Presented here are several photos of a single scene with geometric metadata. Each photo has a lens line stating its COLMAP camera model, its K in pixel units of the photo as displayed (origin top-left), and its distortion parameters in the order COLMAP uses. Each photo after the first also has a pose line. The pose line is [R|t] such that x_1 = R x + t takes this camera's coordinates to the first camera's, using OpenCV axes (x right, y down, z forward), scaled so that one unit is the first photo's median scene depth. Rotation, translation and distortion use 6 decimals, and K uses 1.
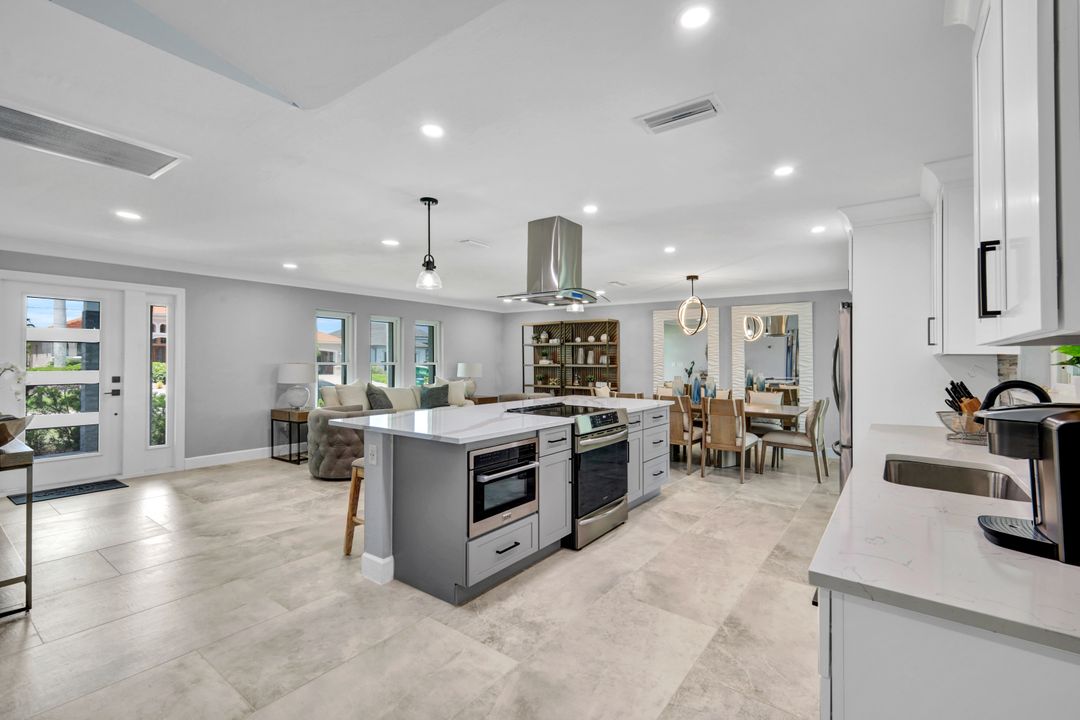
lens RADIAL K [[474.8, 0, 537.2], [0, 474.8, 355.3], [0, 0, 1]] dist [0.004502, -0.000322]
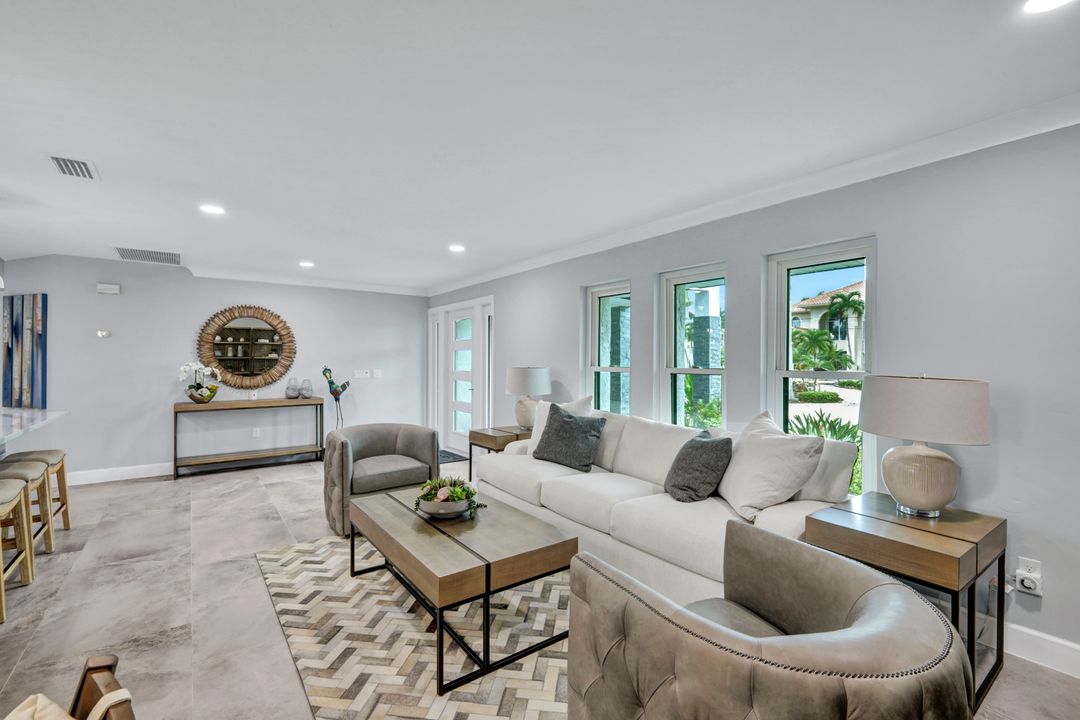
lens RADIAL K [[474.8, 0, 541.4], [0, 474.8, 353.9], [0, 0, 1]] dist [0.004502, -0.000322]
pose [[-0.282158, -0.011451, -0.959300, 0.535591], [0.013487, 0.999783, -0.015901, 0.037412], [0.959273, -0.017424, -0.281942, 3.353999]]
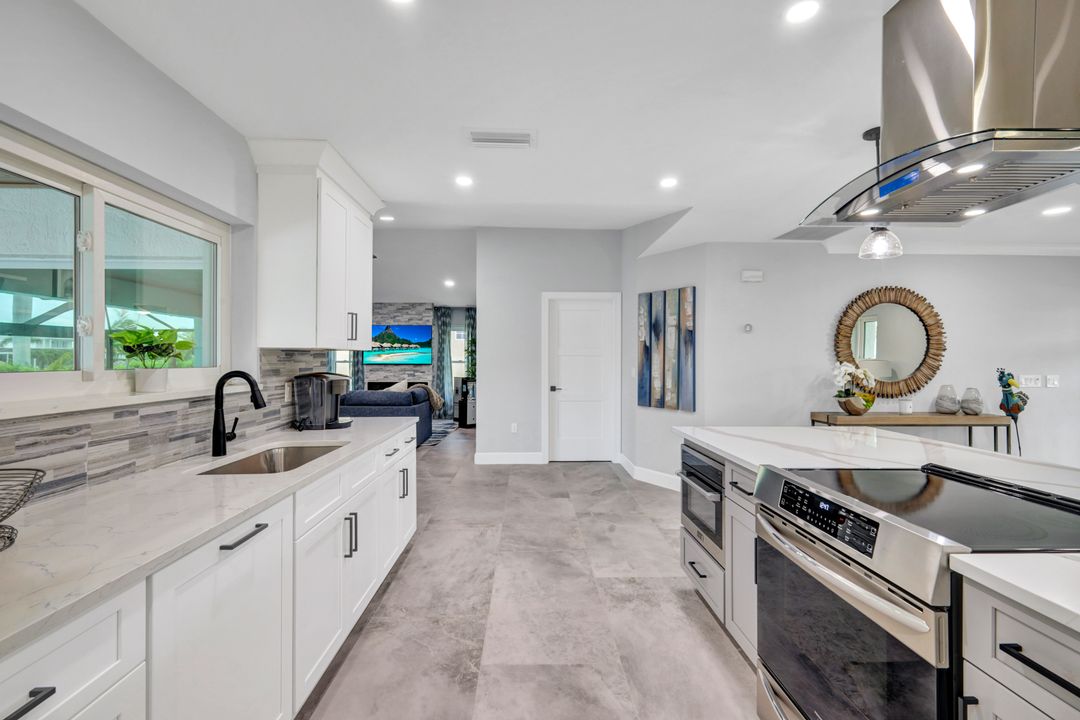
lens RADIAL K [[474.8, 0, 535.0], [0, 474.8, 360.2], [0, 0, 1]] dist [0.004502, -0.000322]
pose [[-0.785509, -0.002329, -0.618846, 0.847747], [0.004932, 0.999938, -0.010023, 0.024803], [0.618831, -0.010925, -0.785448, 1.760956]]
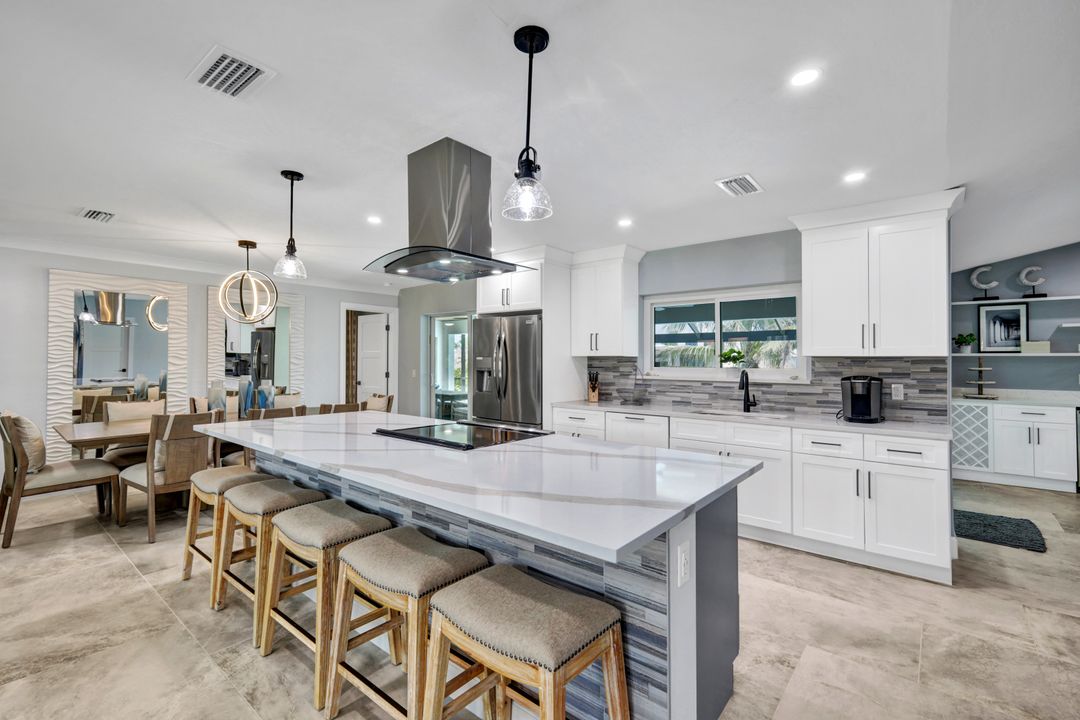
lens RADIAL K [[474.8, 0, 544.2], [0, 474.8, 359.6], [0, 0, 1]] dist [0.004502, -0.000322]
pose [[0.042502, 0.002390, 0.999094, -1.010579], [-0.018749, 0.999823, -0.001594, 0.013179], [-0.998920, -0.018664, 0.042539, 1.383566]]
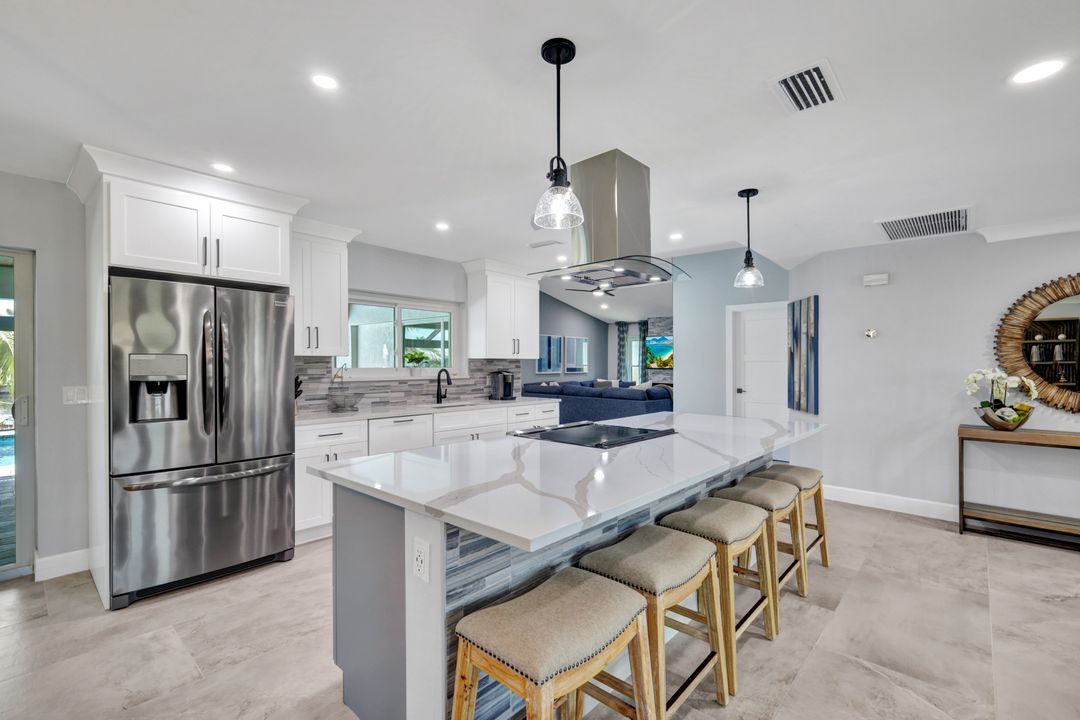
lens RADIAL K [[474.8, 0, 535.5], [0, 474.8, 362.1], [0, 0, 1]] dist [0.004502, -0.000322]
pose [[-0.995286, -0.005297, 0.096835, 0.128069], [-0.006756, 0.999868, -0.014744, 0.031354], [-0.096744, -0.015329, -0.995191, 2.786922]]
